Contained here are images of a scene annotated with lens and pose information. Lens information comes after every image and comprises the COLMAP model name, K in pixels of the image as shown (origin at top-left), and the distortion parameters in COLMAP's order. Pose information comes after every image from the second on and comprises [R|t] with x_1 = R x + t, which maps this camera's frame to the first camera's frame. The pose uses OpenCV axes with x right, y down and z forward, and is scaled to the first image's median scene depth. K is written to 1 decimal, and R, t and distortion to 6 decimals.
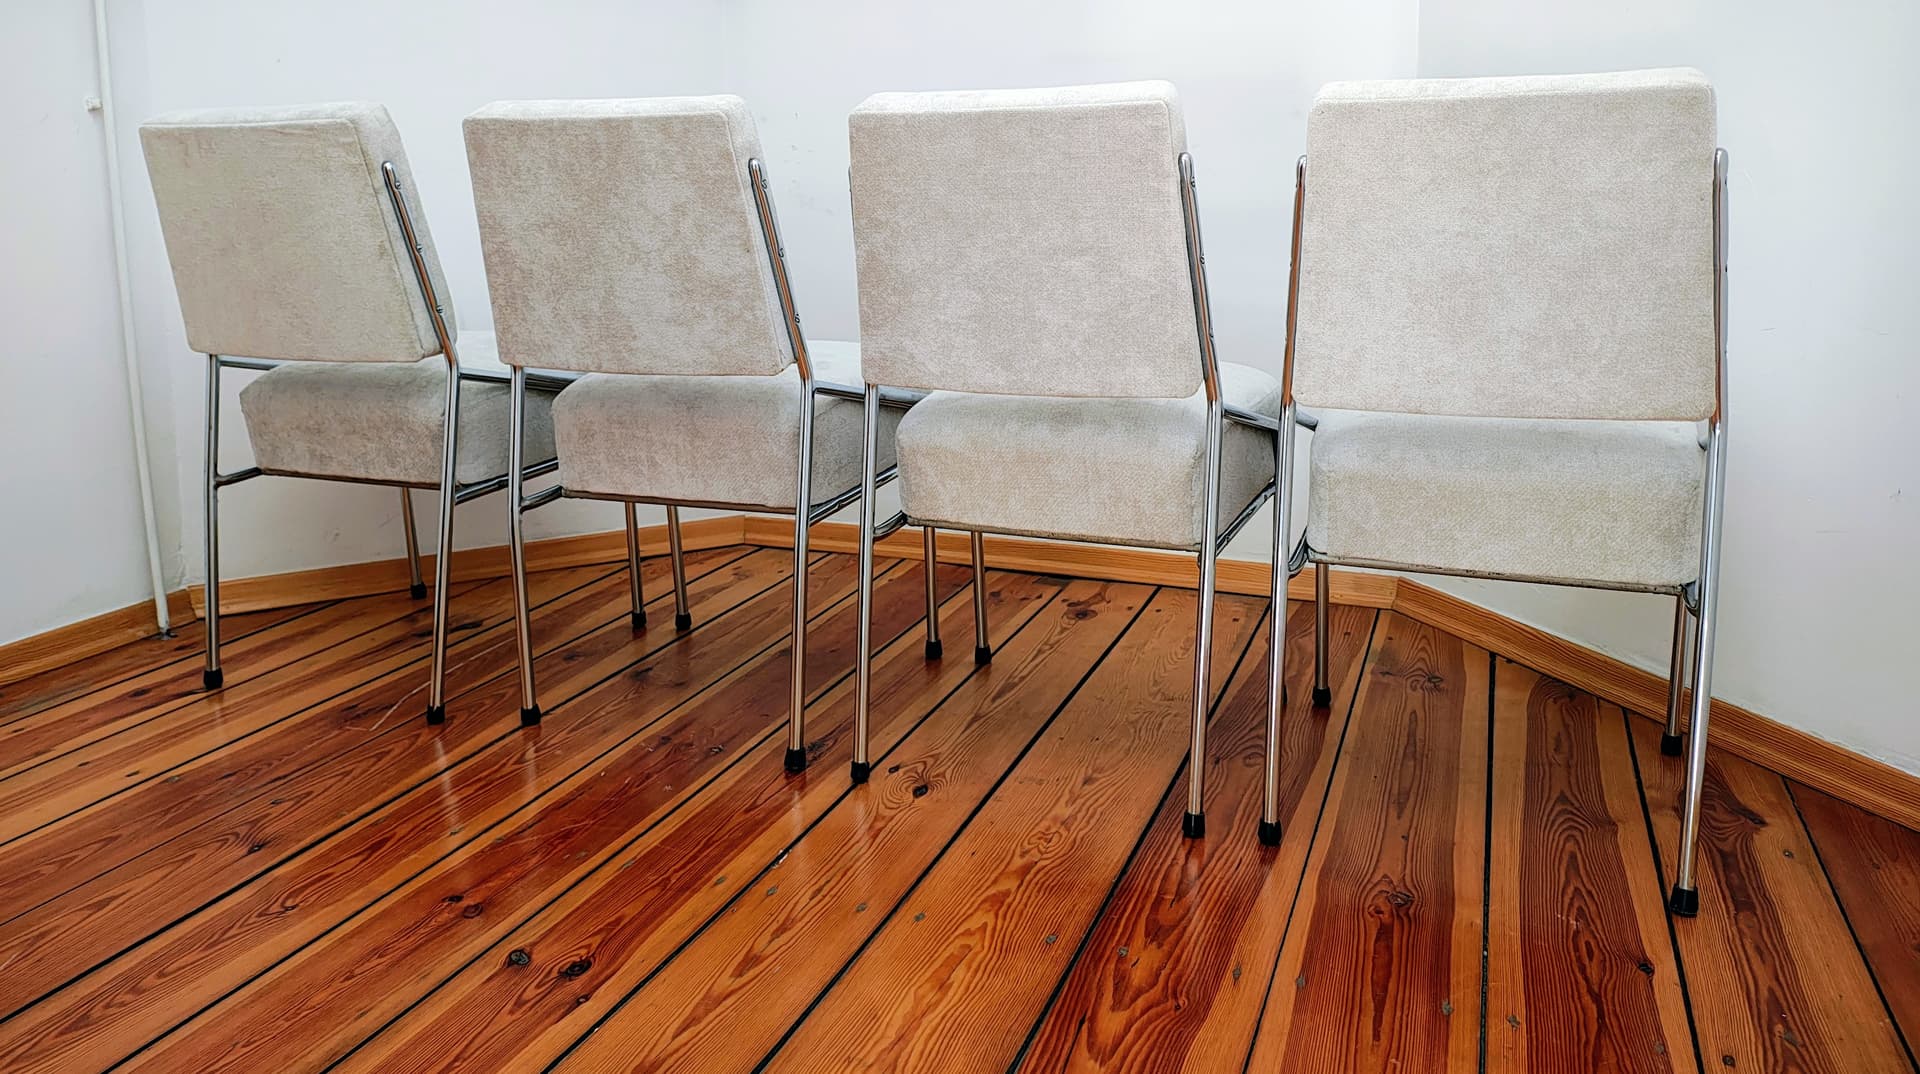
lens RADIAL K [[1443.8, 0, 968.3], [0, 1443.8, 320.3], [0, 0, 1]] dist [0.028831, -0.062478]
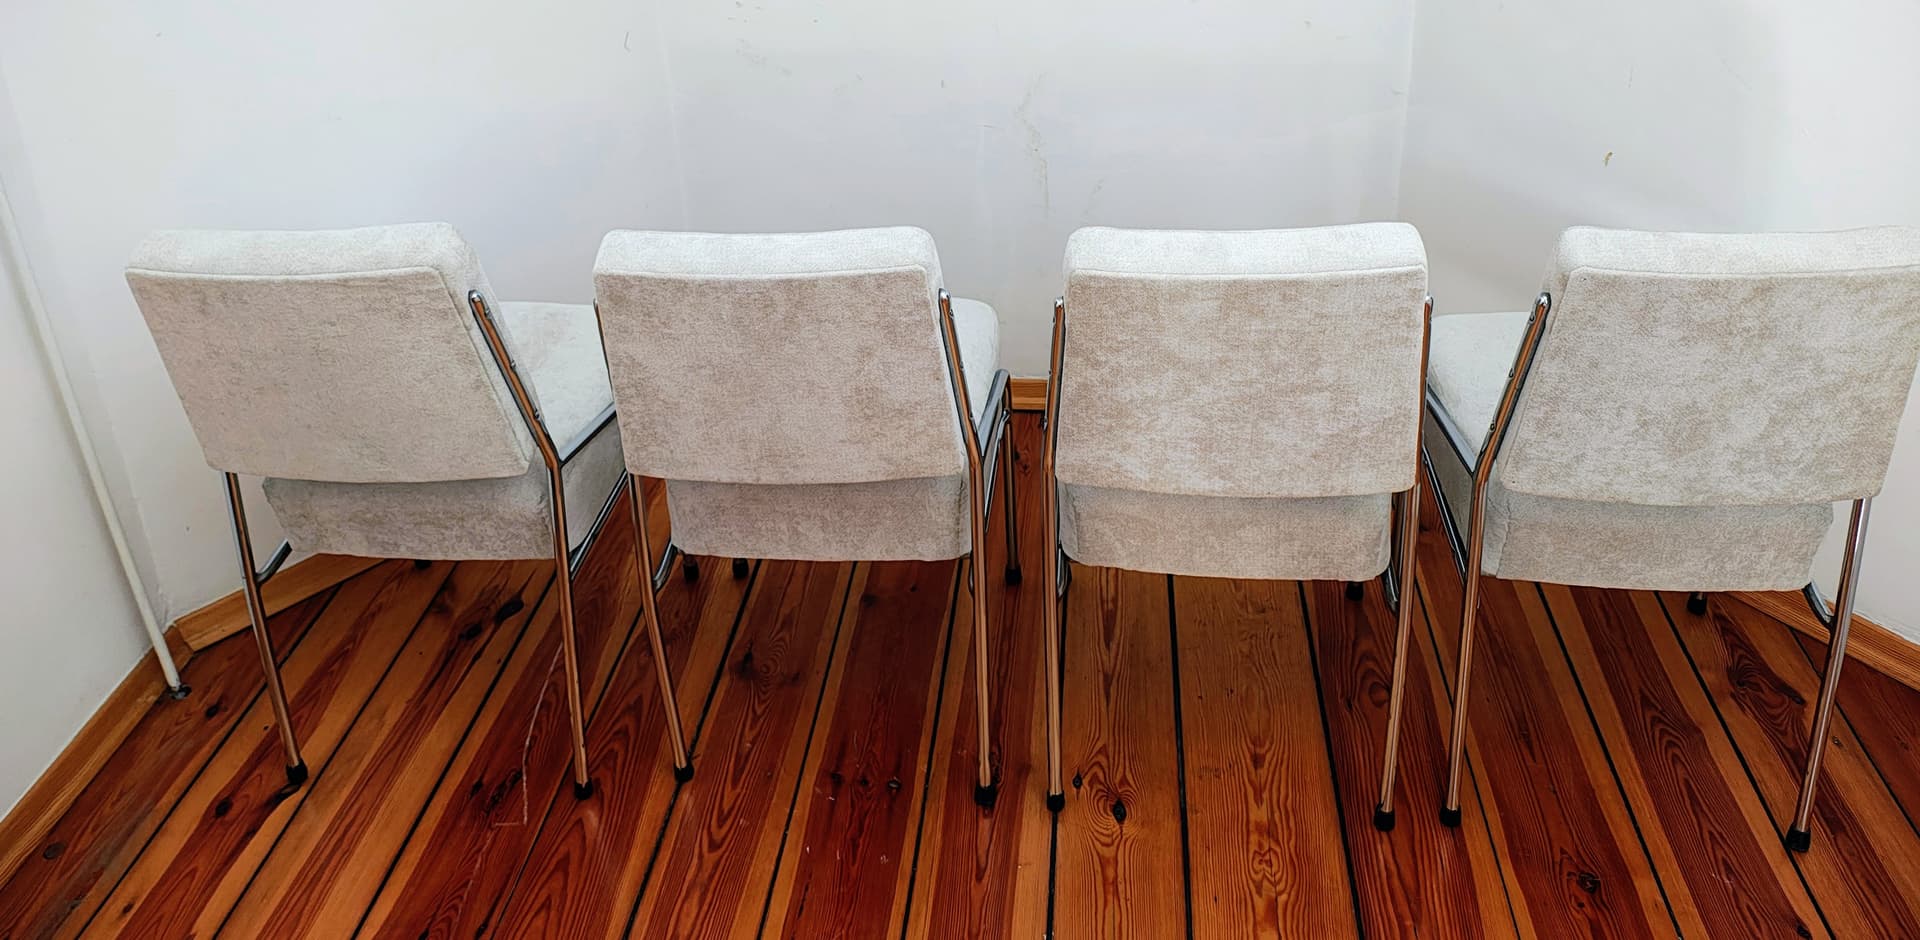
lens RADIAL K [[1496.5, 0, 953.6], [0, 1496.5, 148.0], [0, 0, 1]] dist [0.011073, -0.041473]
pose [[0.967577, -0.121761, 0.221290, -0.347463], [0.057378, 0.959186, 0.276893, -0.471100], [-0.245973, -0.255218, 0.935073, 0.129164]]
